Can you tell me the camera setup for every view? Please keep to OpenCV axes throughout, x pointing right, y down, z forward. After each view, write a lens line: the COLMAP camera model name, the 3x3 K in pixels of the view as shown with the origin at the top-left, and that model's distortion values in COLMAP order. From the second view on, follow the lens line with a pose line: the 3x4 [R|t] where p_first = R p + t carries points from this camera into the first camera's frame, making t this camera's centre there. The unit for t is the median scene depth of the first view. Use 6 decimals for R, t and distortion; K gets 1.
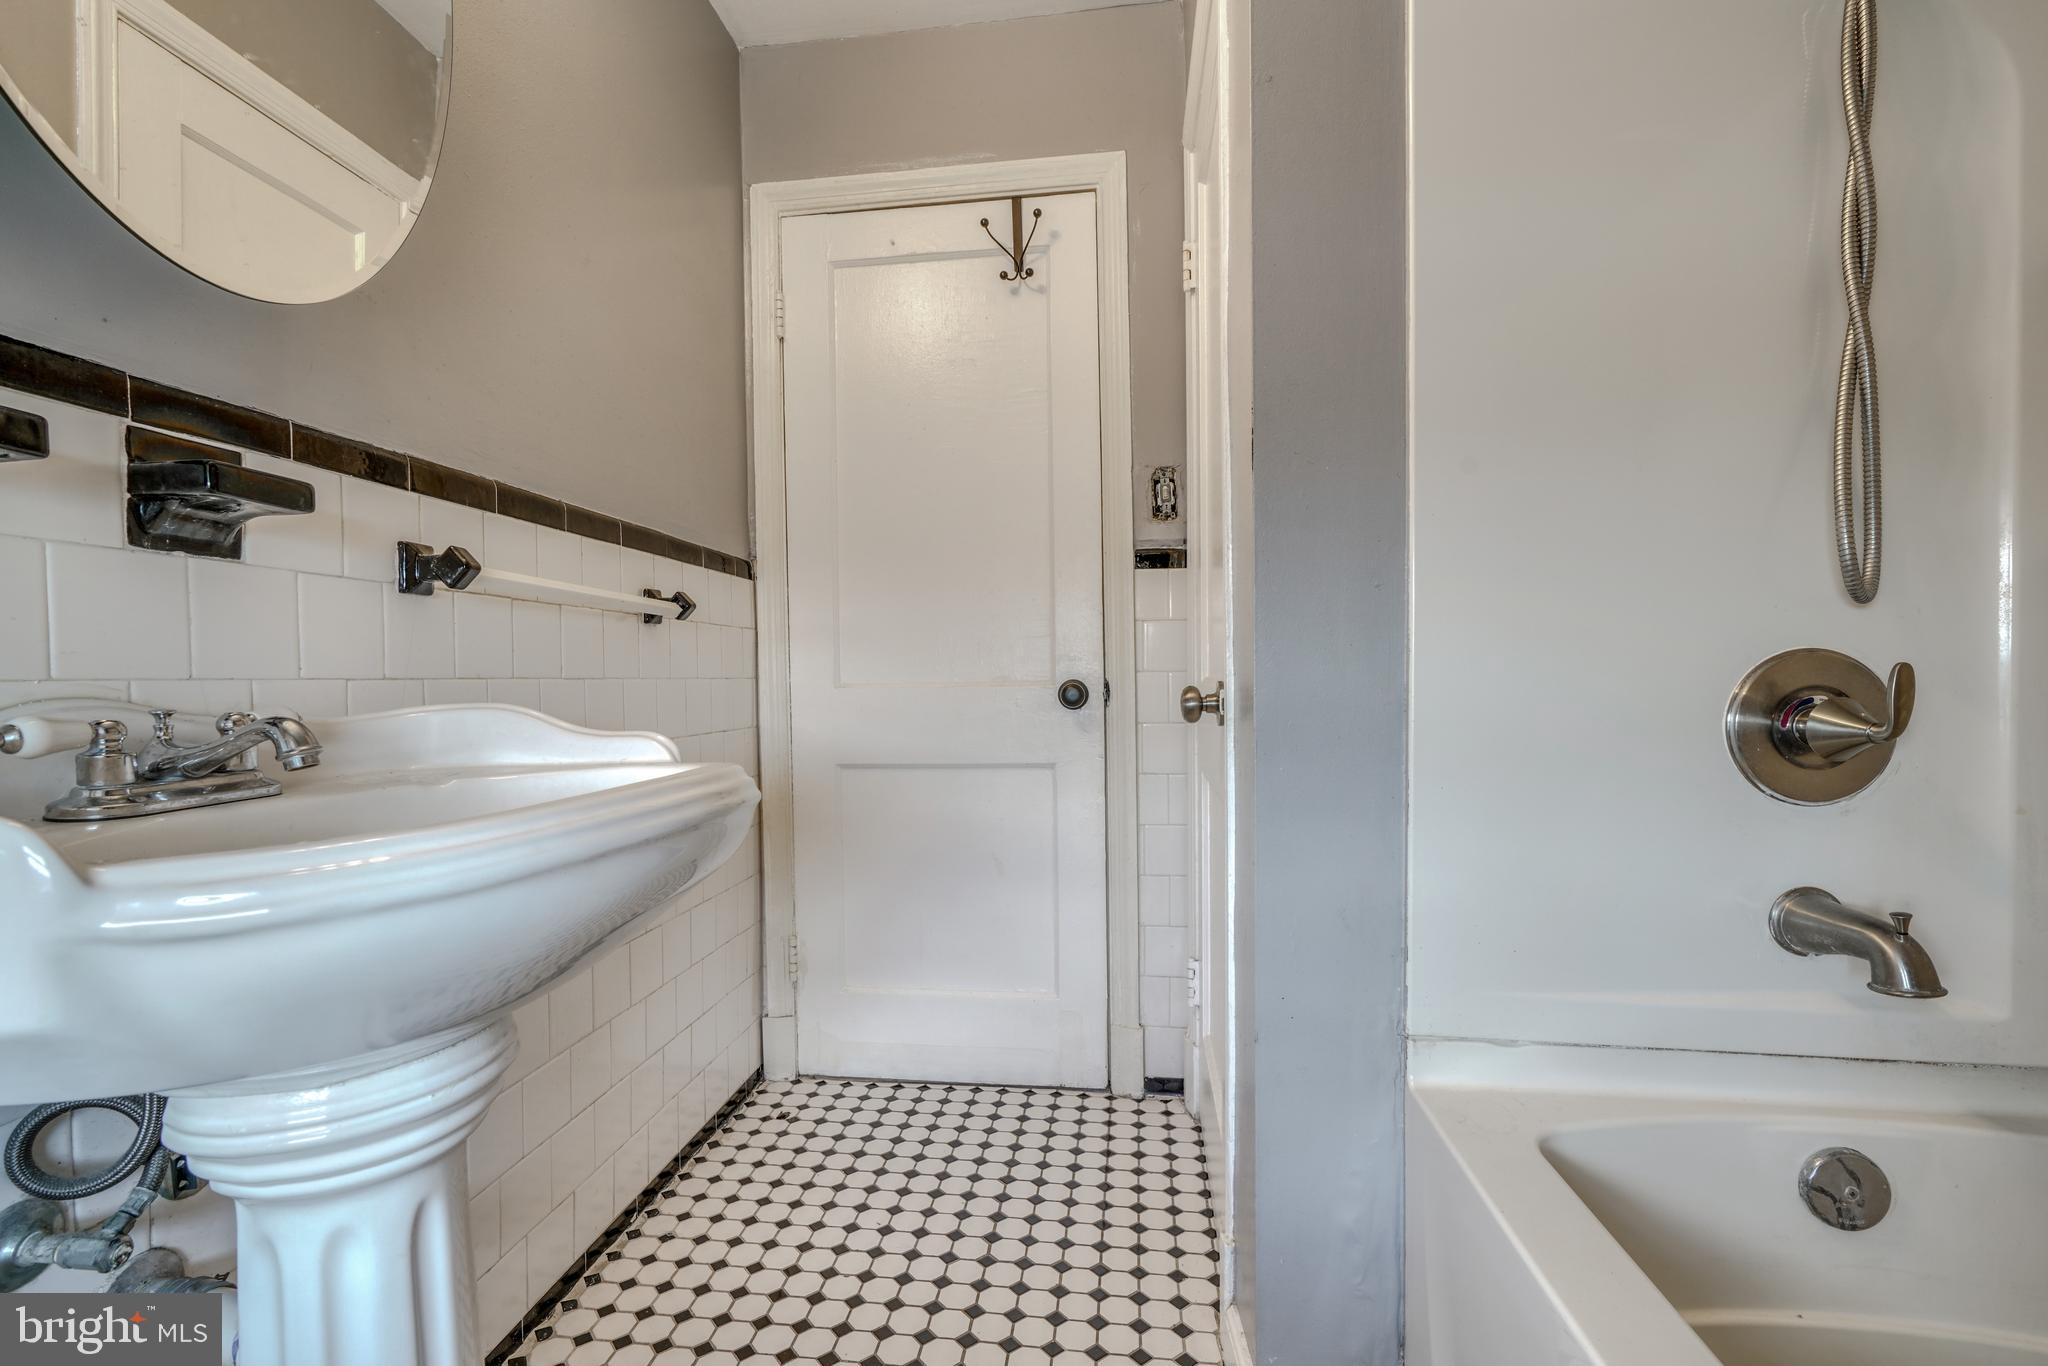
lens RADIAL K [[937.0, 0, 1012.4], [0, 937.0, 684.2], [0, 0, 1]] dist [-0.011467, 0.006284]
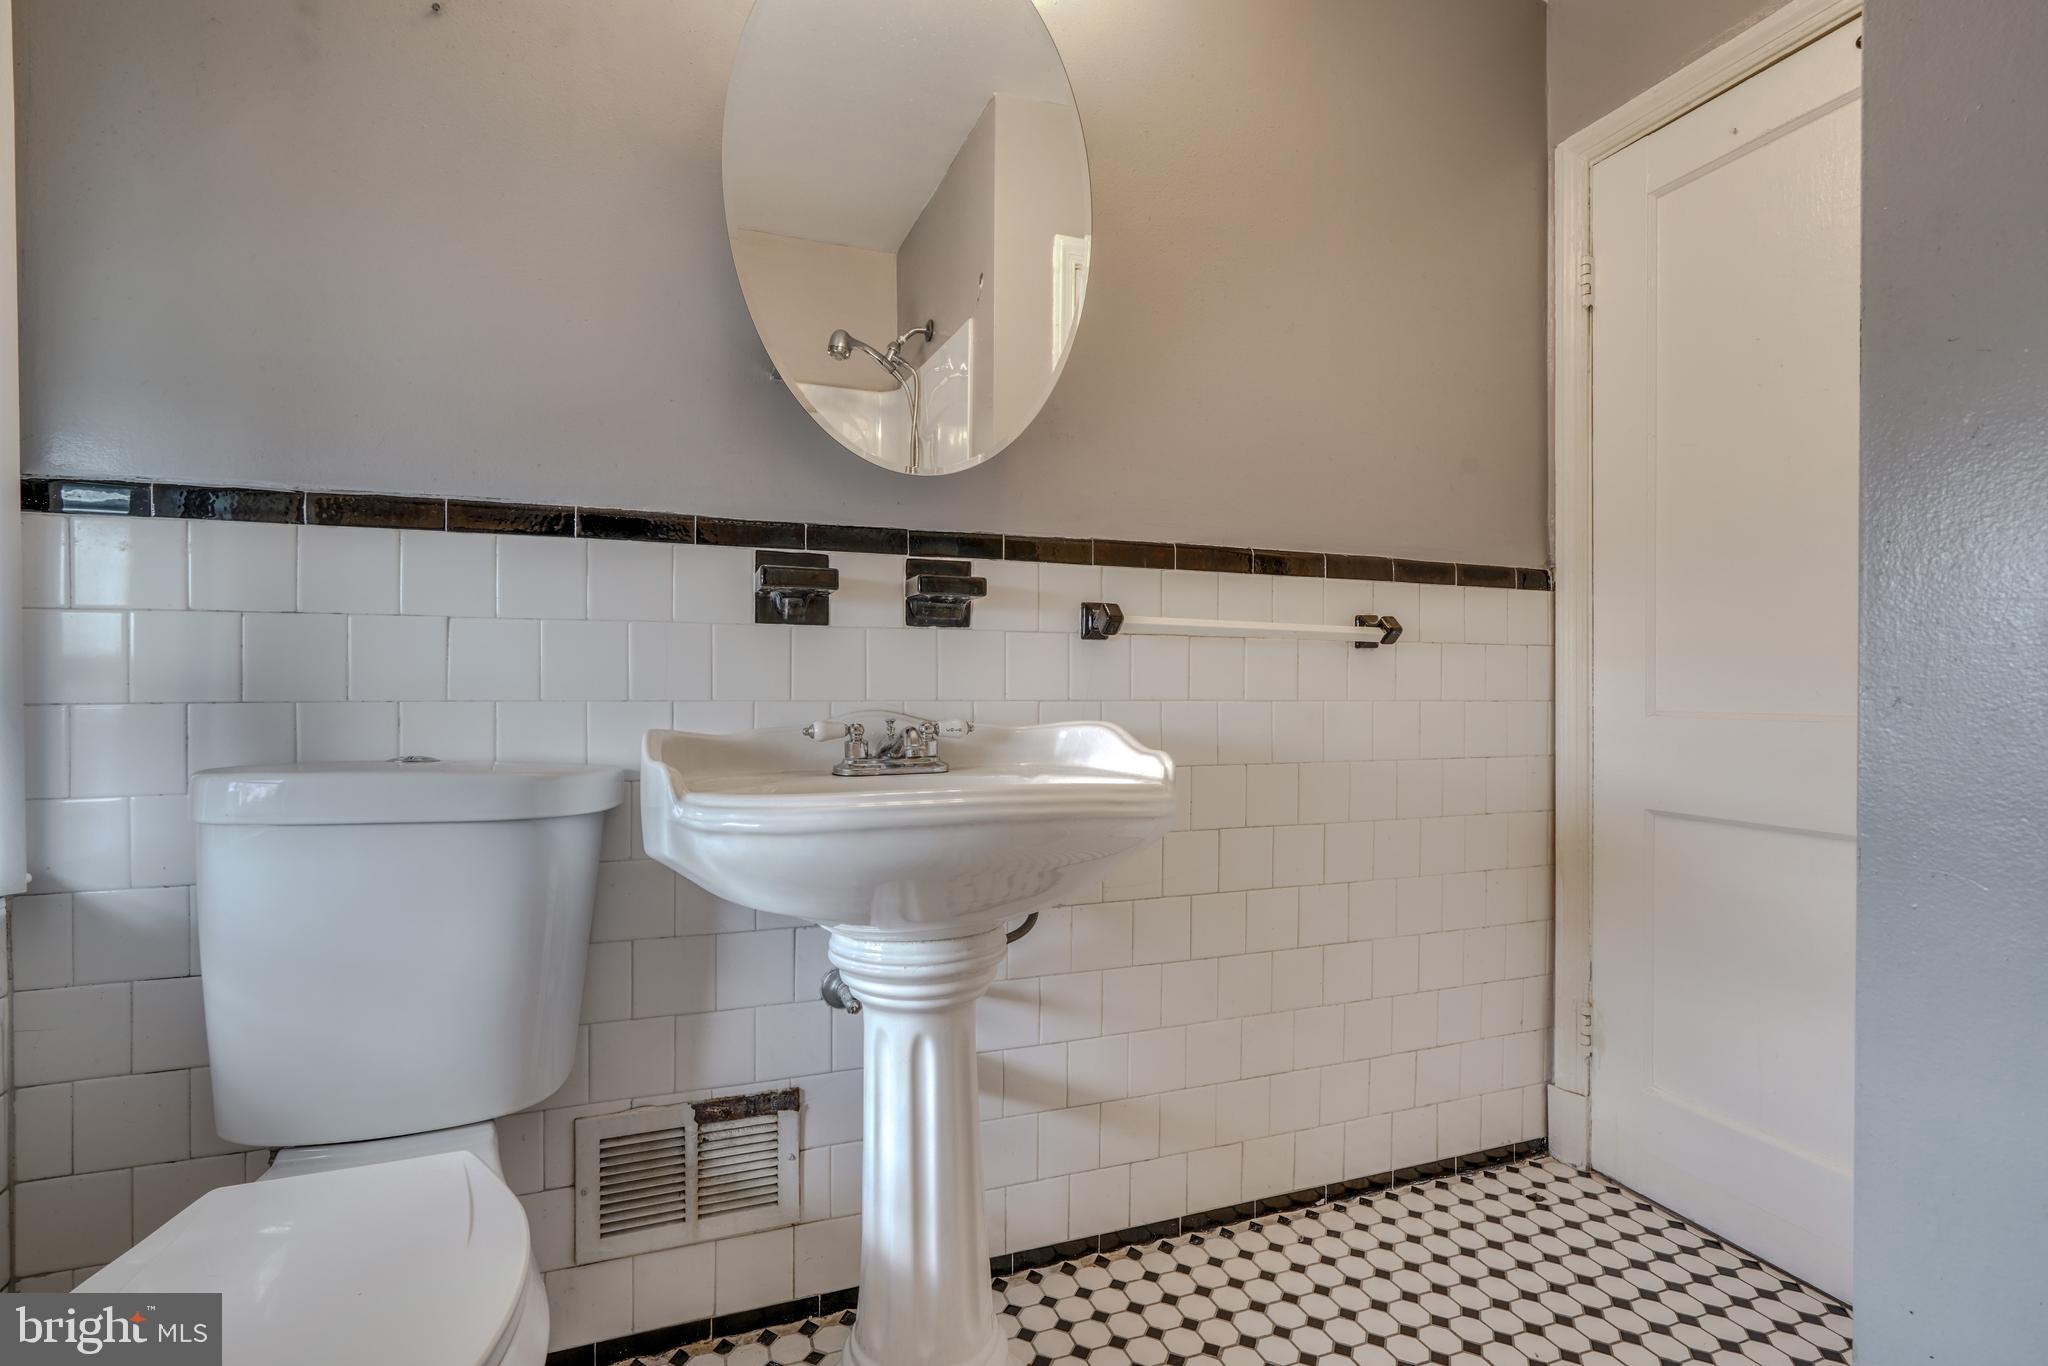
lens RADIAL K [[937.0, 0, 1006.3], [0, 937.0, 684.9], [0, 0, 1]] dist [-0.011467, 0.006284]
pose [[0.446866, 0.011993, -0.894521, 0.329058], [-0.015912, 0.999859, 0.005456, -0.020897], [0.894460, 0.011795, 0.446993, 0.159263]]
